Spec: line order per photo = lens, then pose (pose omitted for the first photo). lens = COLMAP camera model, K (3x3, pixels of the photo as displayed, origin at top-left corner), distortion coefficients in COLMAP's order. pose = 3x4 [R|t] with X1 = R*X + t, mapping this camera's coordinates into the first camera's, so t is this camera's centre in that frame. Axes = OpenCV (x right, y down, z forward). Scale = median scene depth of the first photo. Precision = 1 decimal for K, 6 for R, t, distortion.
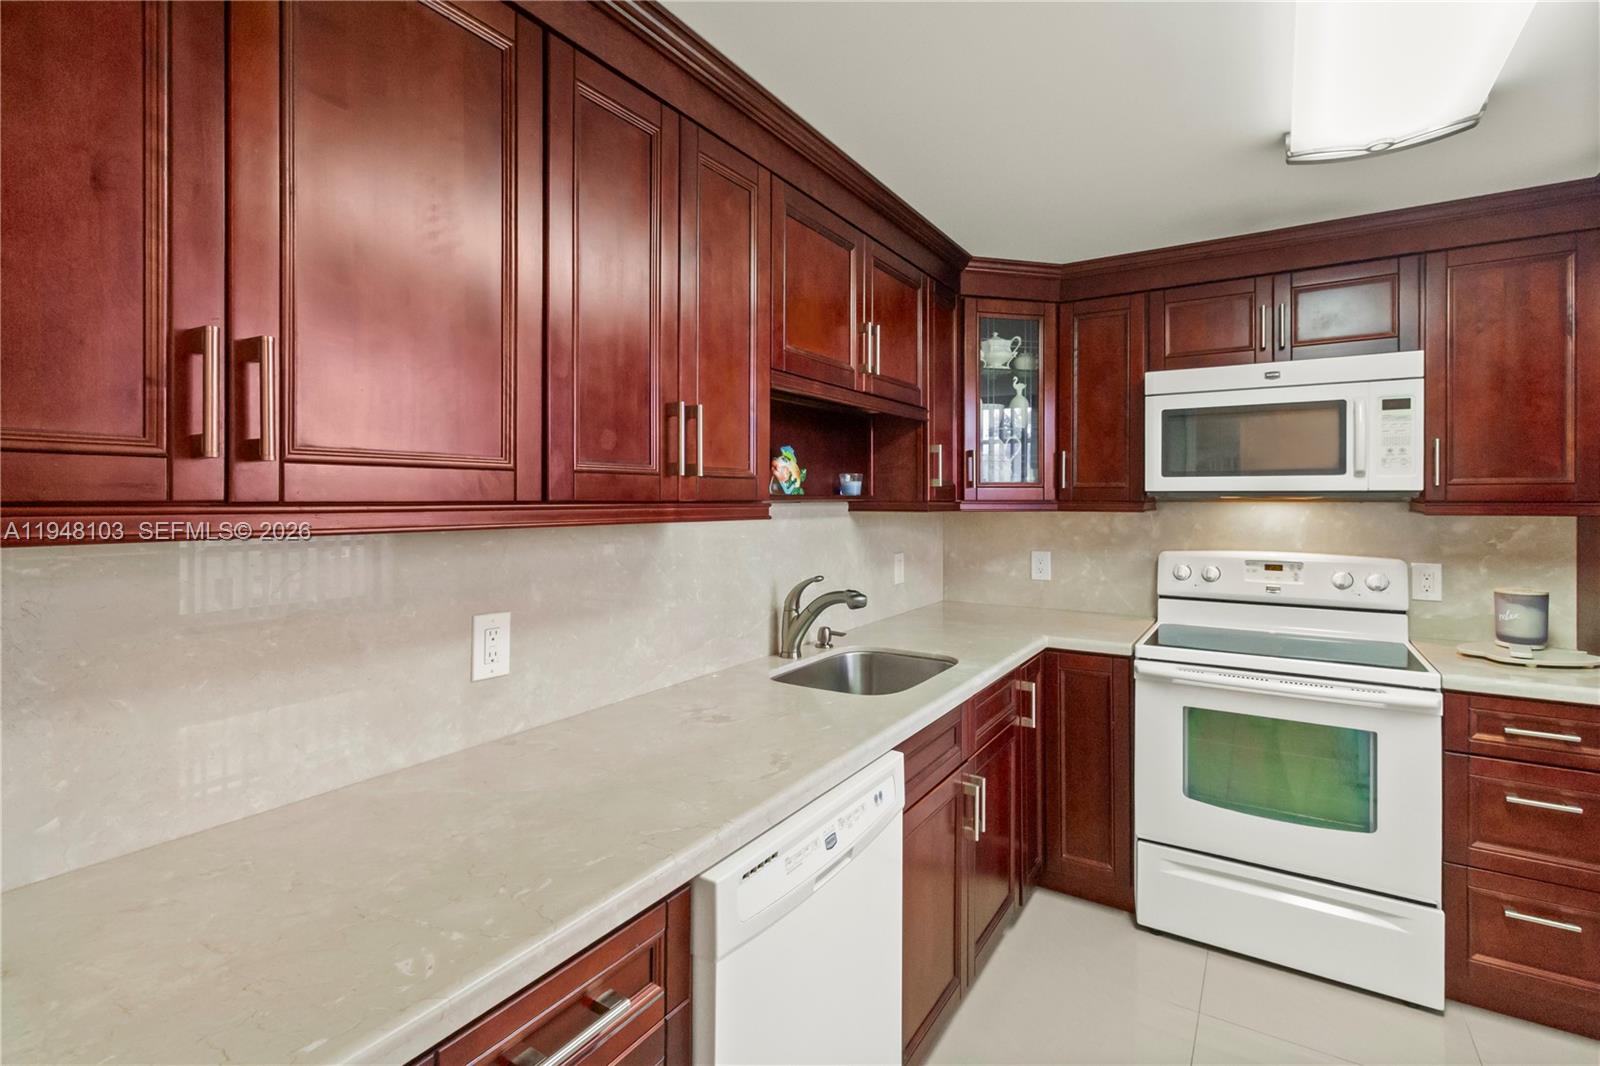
lens RADIAL K [[743.9, 0, 820.8], [0, 743.9, 500.4], [0, 0, 1]] dist [0.004506, 0.002109]
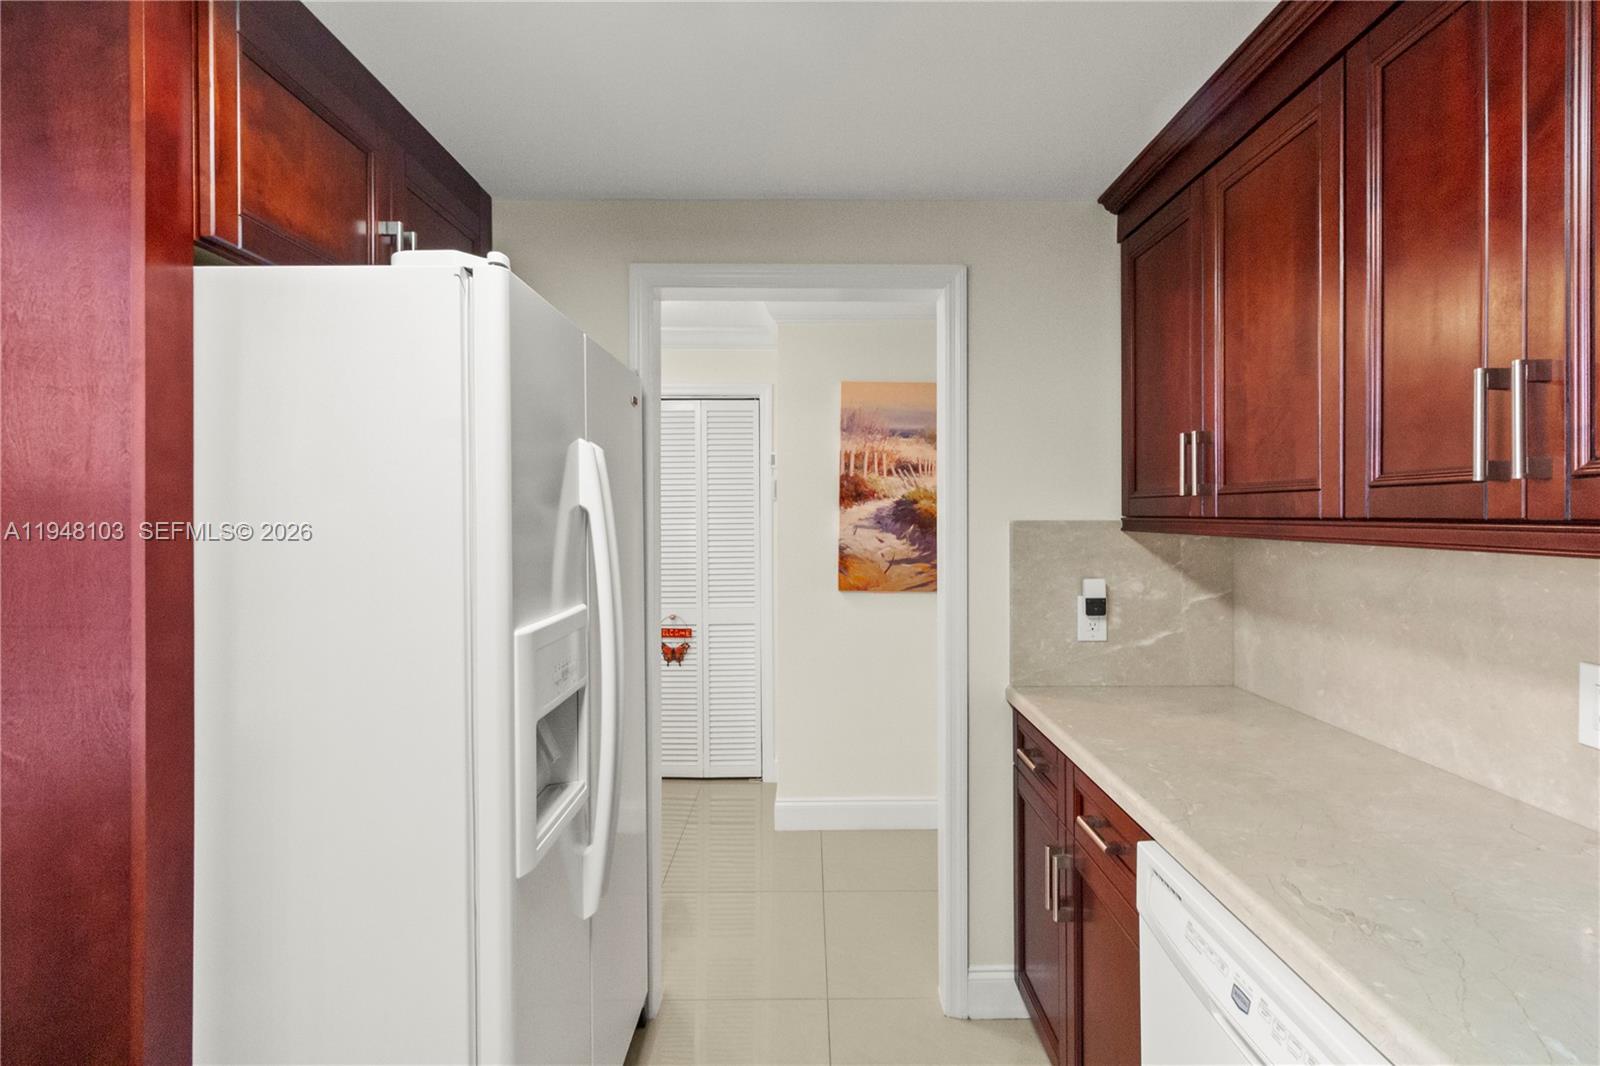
lens RADIAL K [[743.9, 0, 810.9], [0, 743.9, 516.1], [0, 0, 1]] dist [0.004506, 0.002109]
pose [[-0.851213, 0.004633, -0.524800, 0.390712], [0.003163, 0.999988, 0.003698, -0.004851], [0.524810, 0.001487, -0.851218, 0.736644]]
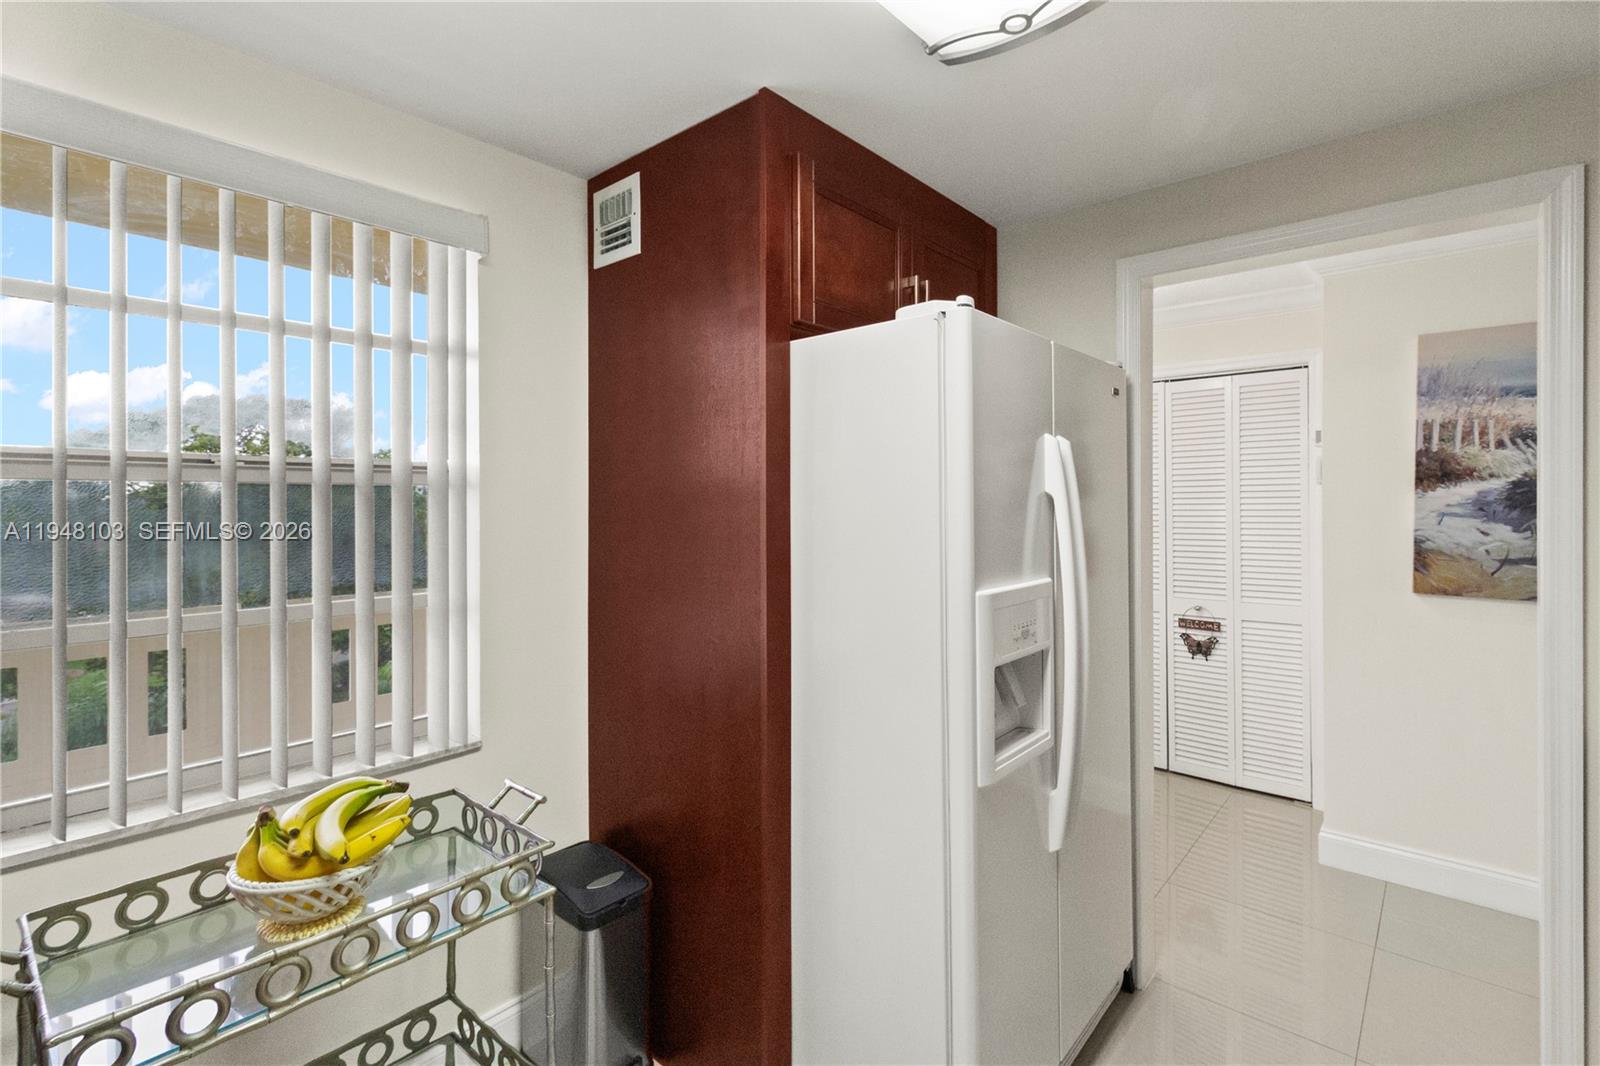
lens RADIAL K [[743.9, 0, 798.1], [0, 743.9, 504.0], [0, 0, 1]] dist [0.004506, 0.002109]
pose [[-0.983680, 0.004664, 0.179864, 0.332485], [0.005321, 0.999981, 0.003171, -0.003955], [-0.179846, 0.004076, -0.983686, 0.856774]]
